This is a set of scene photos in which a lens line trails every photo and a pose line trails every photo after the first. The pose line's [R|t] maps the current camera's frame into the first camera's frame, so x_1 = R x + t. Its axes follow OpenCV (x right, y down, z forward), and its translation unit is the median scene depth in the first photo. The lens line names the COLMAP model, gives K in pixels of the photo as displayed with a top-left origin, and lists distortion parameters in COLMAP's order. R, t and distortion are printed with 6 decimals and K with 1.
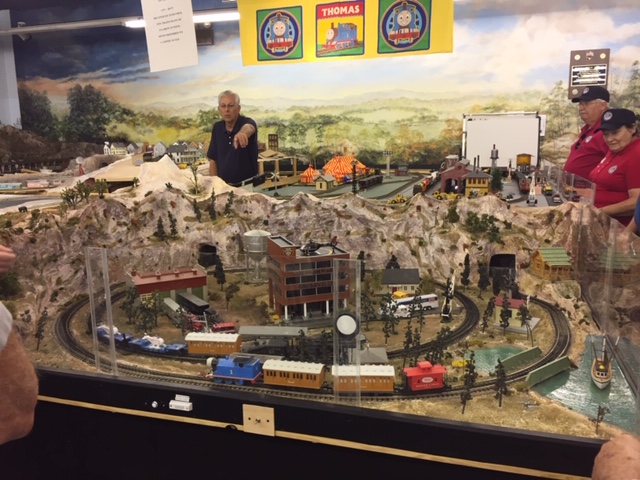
lens RADIAL K [[539.6, 0, 320.0], [0, 539.6, 240.2], [0, 0, 1]] dist [0.060213, -0.000809]
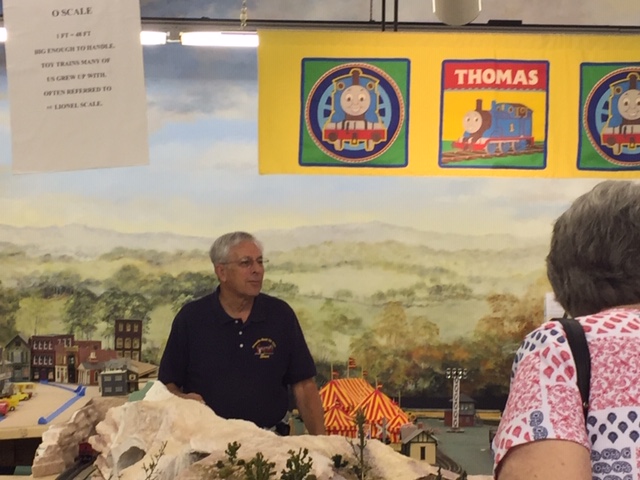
lens RADIAL K [[1437.8, 0, 320.0], [0, 1437.8, 240.1], [0, 0, 1]] dist [0.112209, 0.000000]
pose [[0.942603, 0.043463, 0.331074, -0.481373], [0.035607, 0.972756, -0.229080, -0.008583], [-0.332011, 0.227720, 0.915375, -0.042197]]
